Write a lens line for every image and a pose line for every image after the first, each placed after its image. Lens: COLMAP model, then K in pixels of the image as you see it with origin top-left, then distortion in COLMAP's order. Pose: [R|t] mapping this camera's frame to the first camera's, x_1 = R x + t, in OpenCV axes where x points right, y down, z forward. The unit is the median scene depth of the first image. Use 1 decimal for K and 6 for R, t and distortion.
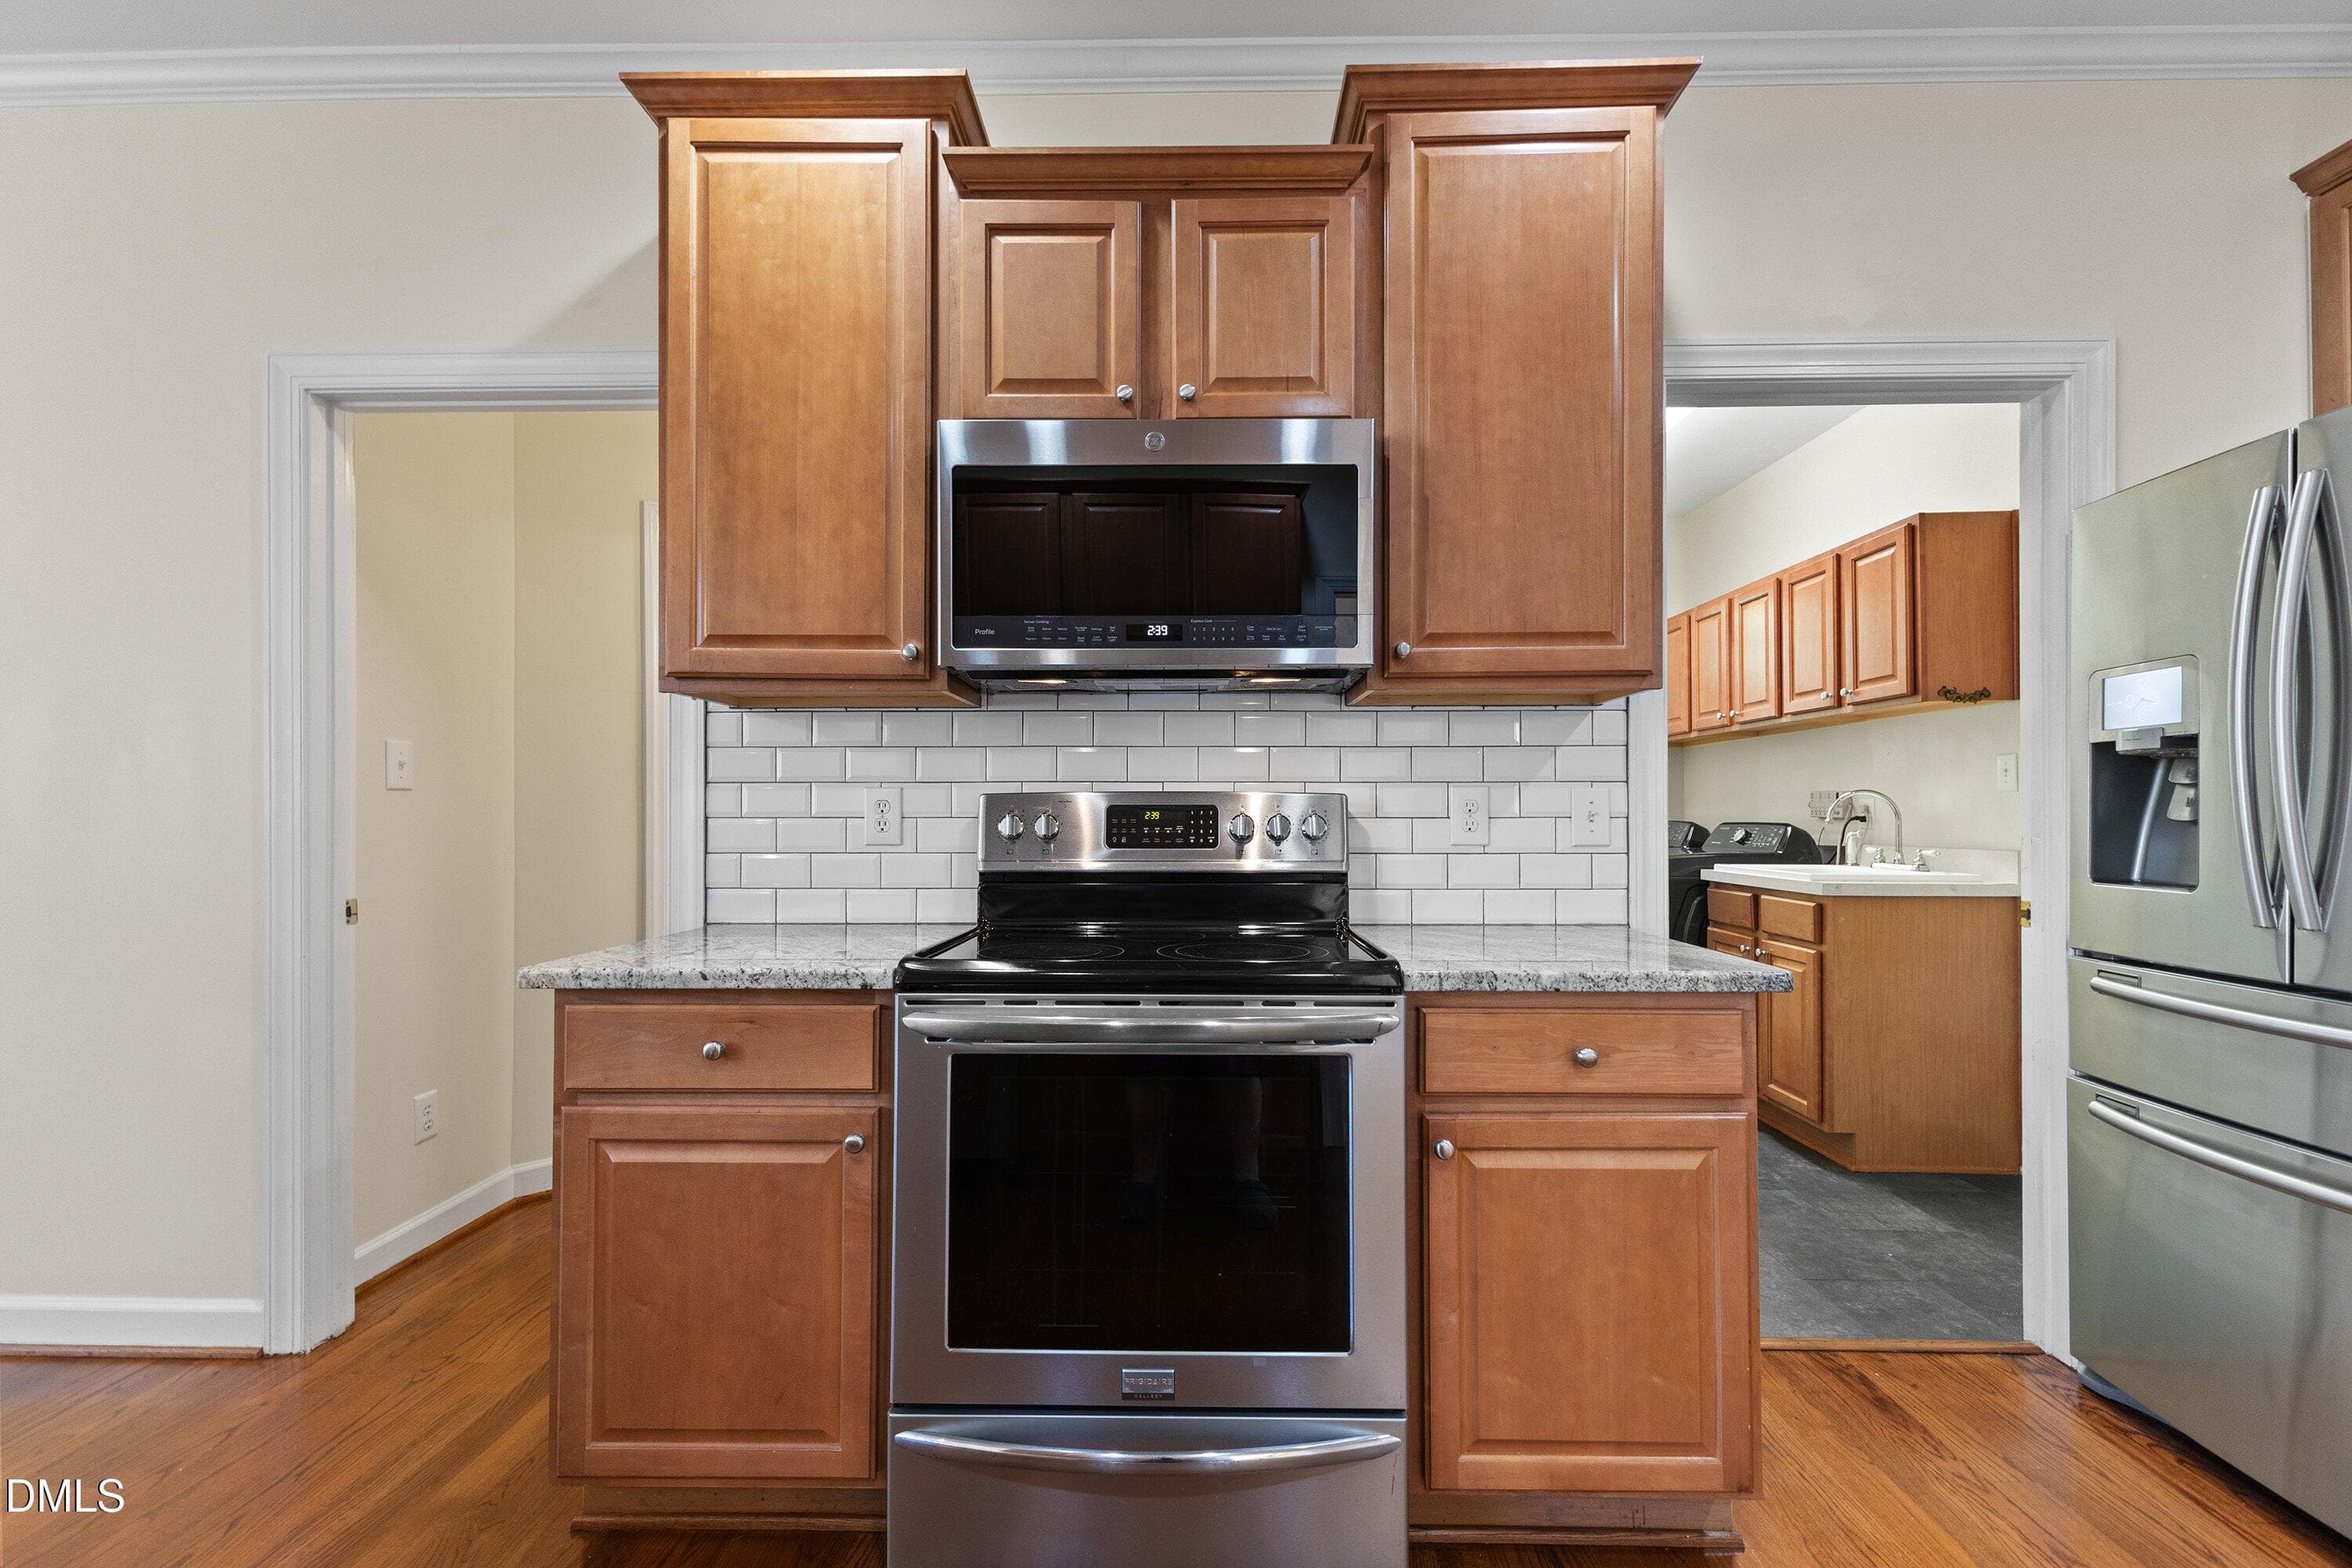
lens RADIAL K [[1030.8, 0, 1179.3], [0, 1030.8, 807.4], [0, 0, 1]] dist [0.001633, -0.000228]
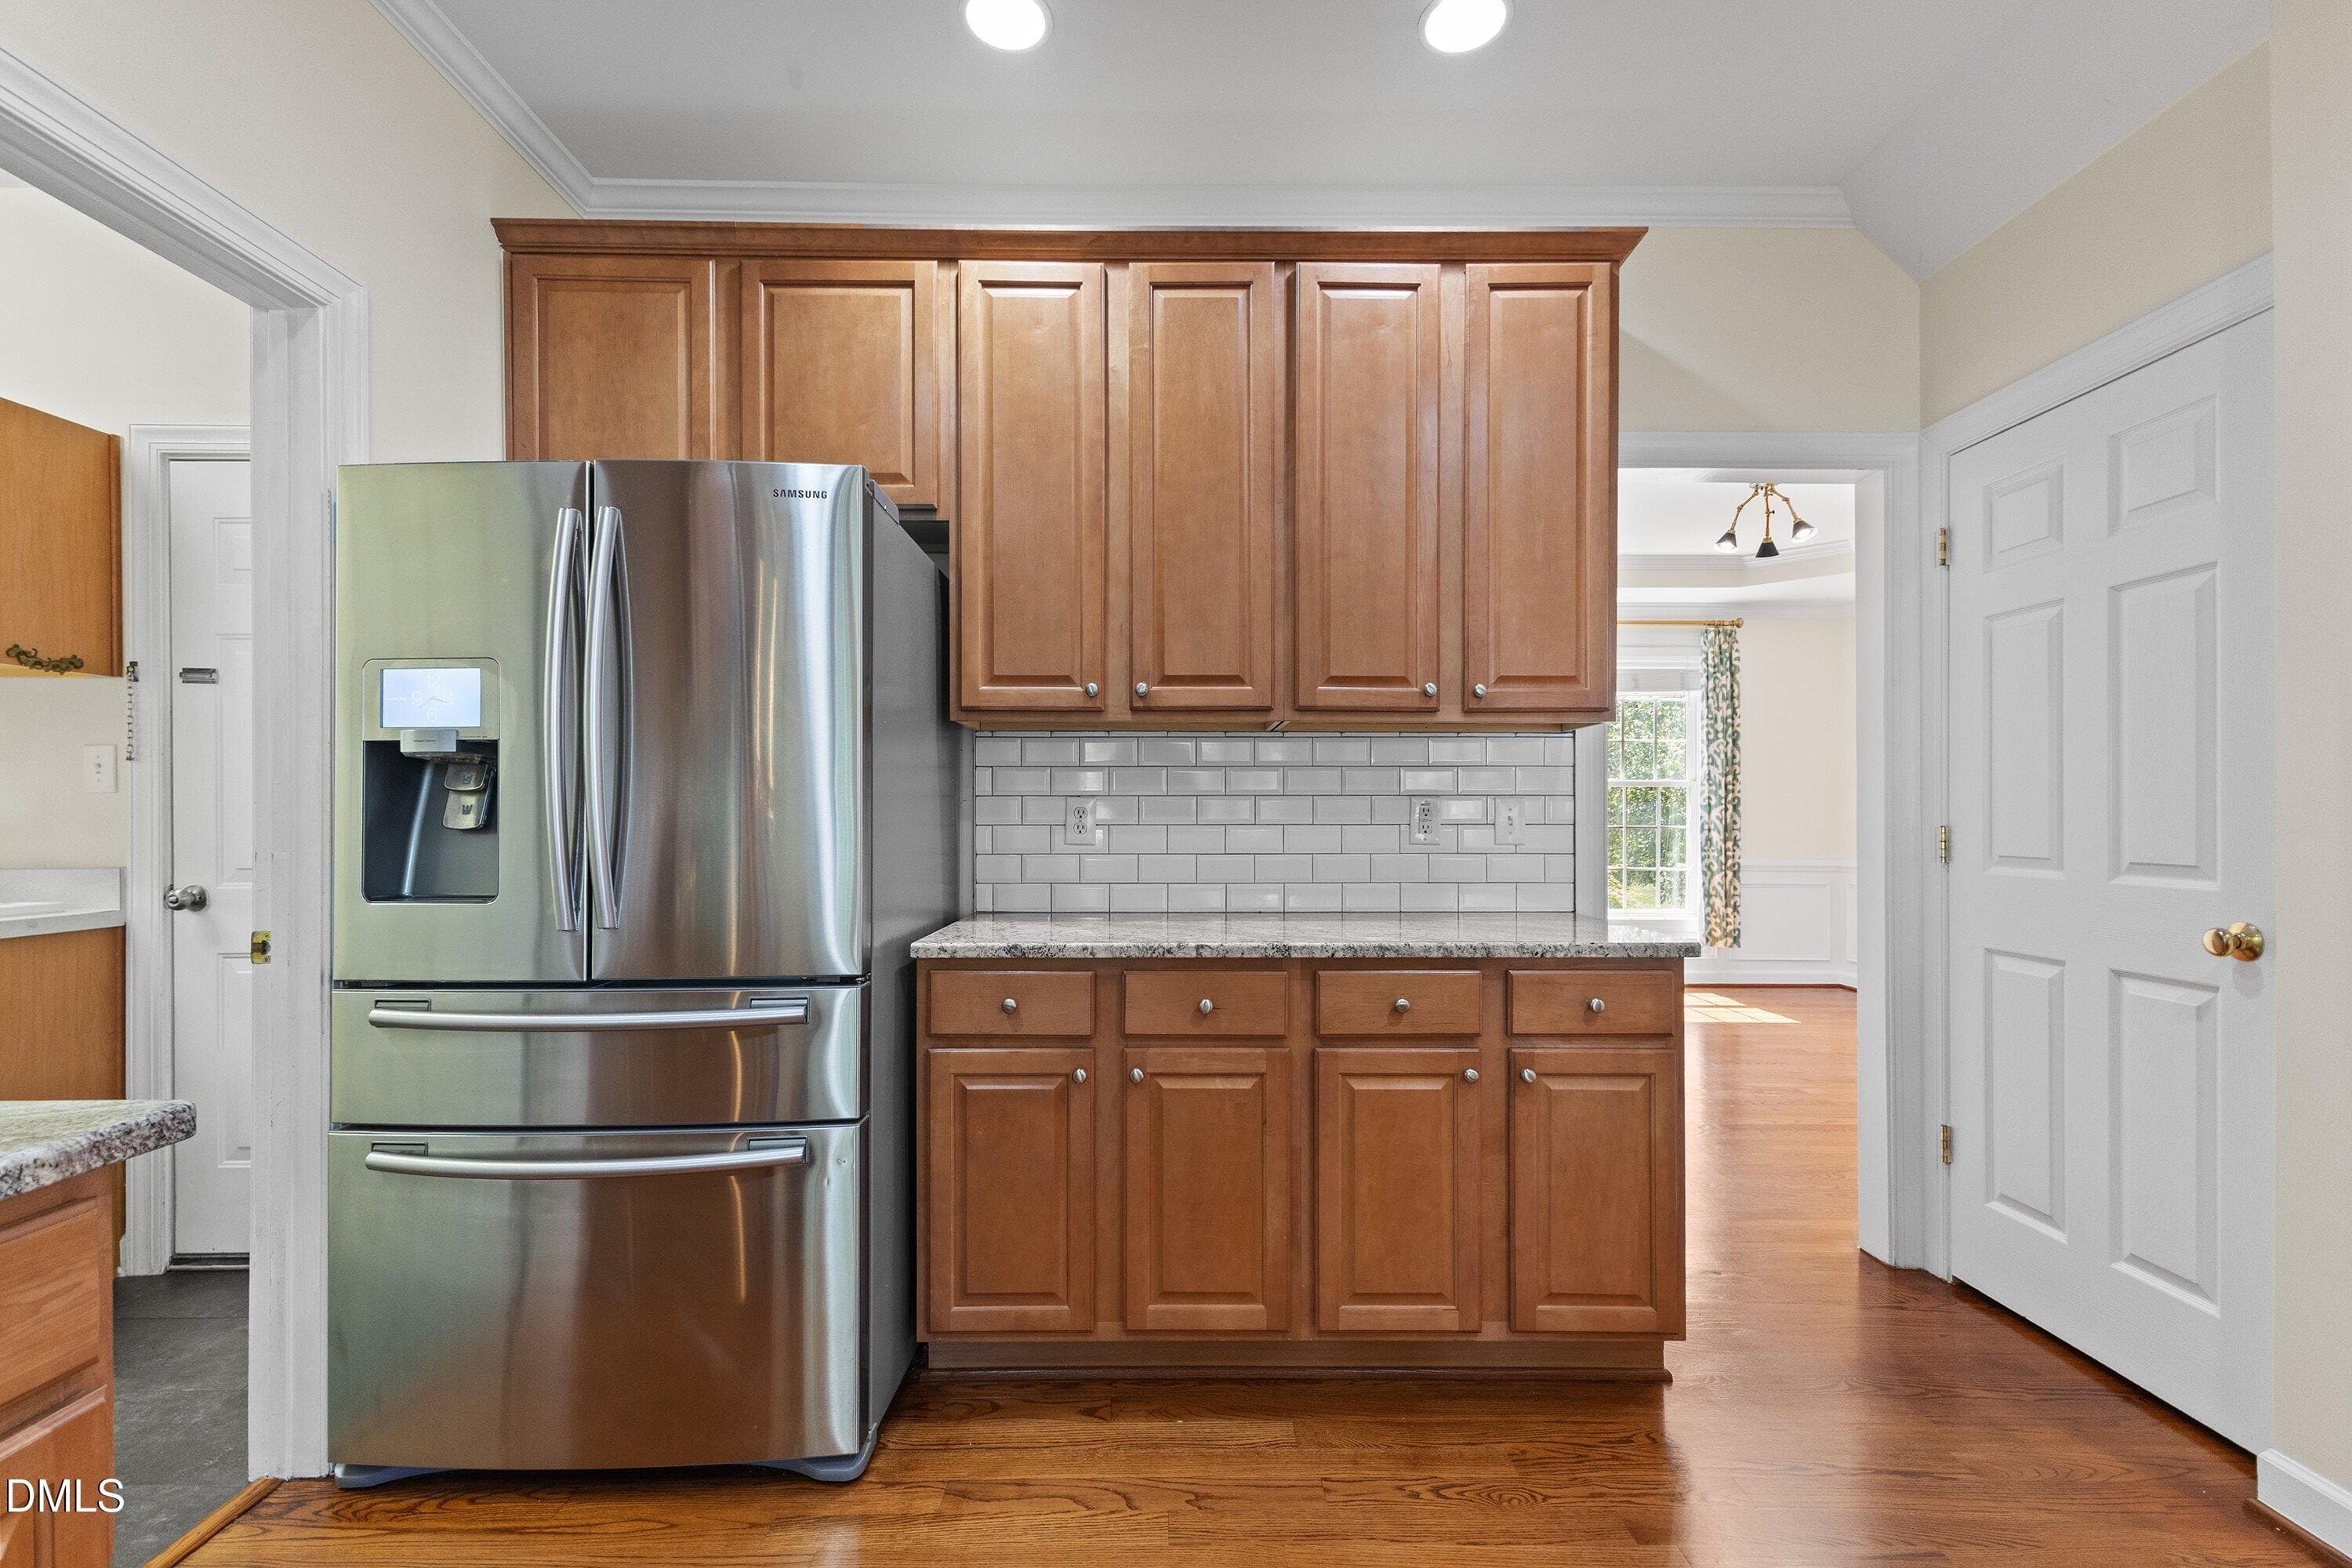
lens RADIAL K [[1030.8, 0, 1179.3], [0, 1030.8, 807.4], [0, 0, 1]] dist [0.001633, -0.000228]
pose [[-0.033325, 0.004736, 0.999433, -0.006961], [-0.002005, 0.999986, -0.004806, -0.003647], [-0.999443, -0.002164, -0.033315, 0.356538]]
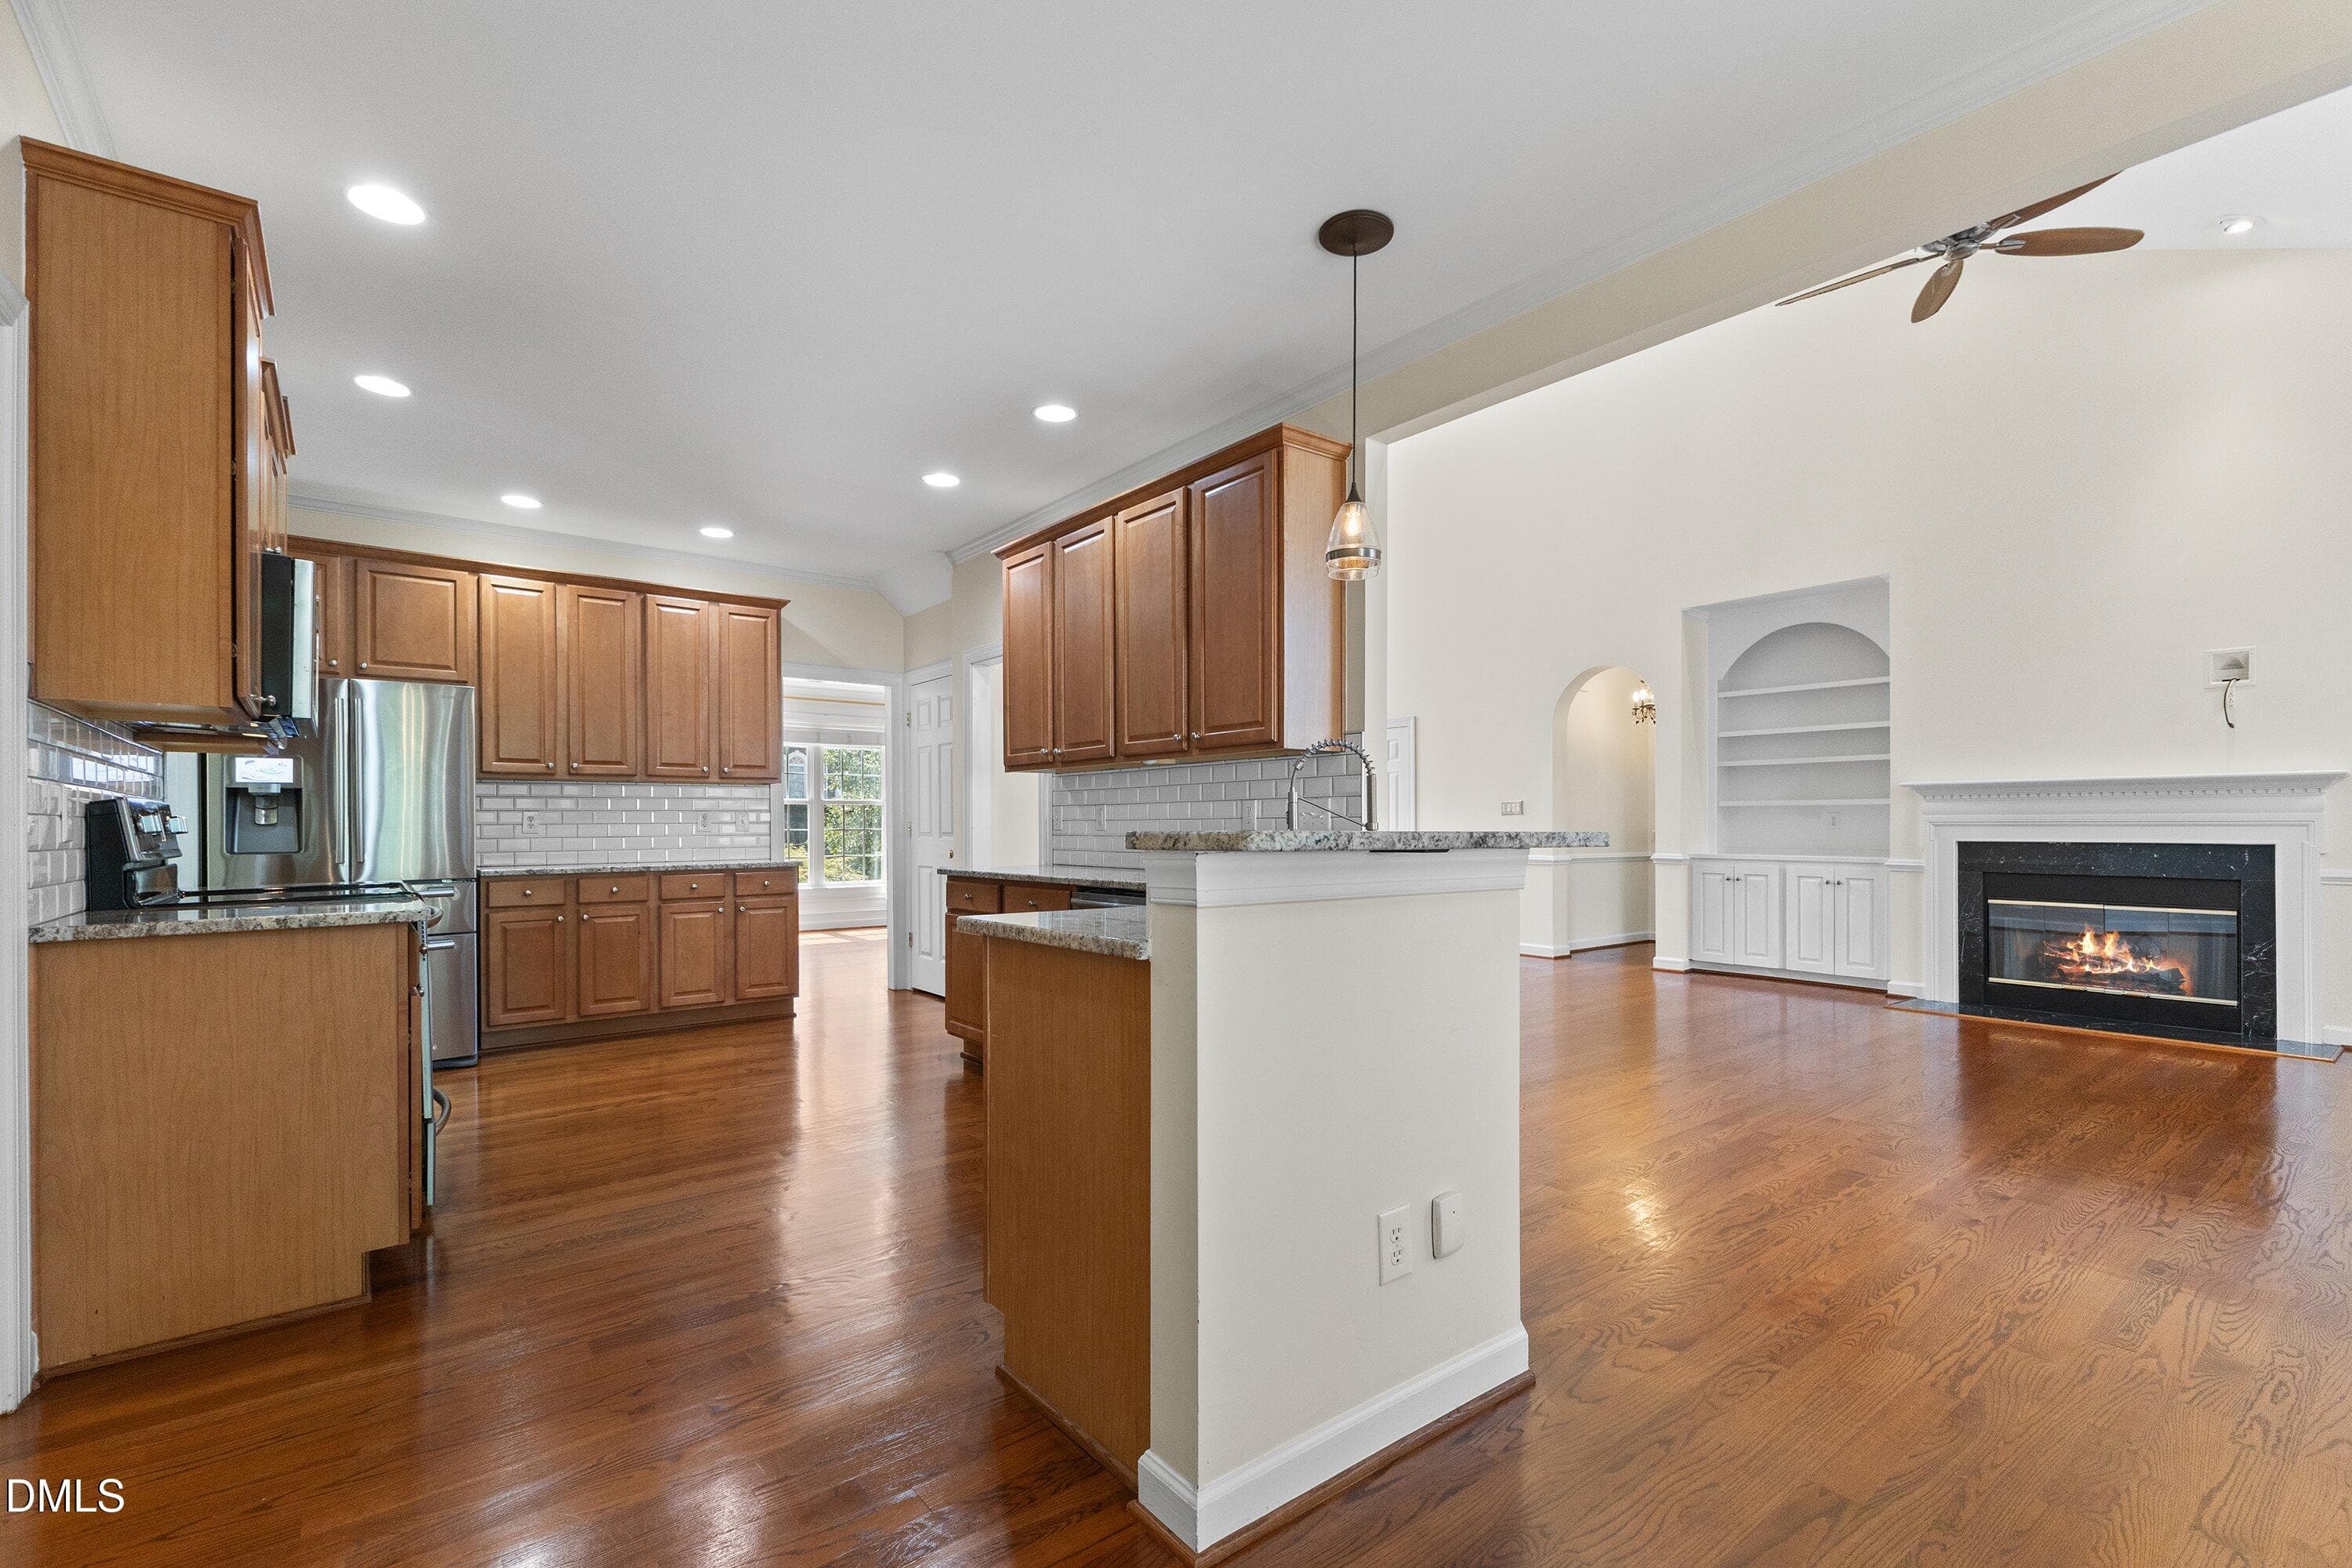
lens RADIAL K [[1017.9, 0, 1177.1], [0, 1017.9, 829.6], [0, 0, 1]] dist [0.002675, -0.000318]
pose [[-0.637730, -0.005180, 0.770242, -2.001619], [0.001132, 0.999970, 0.007662, 0.009661], [-0.770259, 0.005758, -0.637705, 0.865449]]
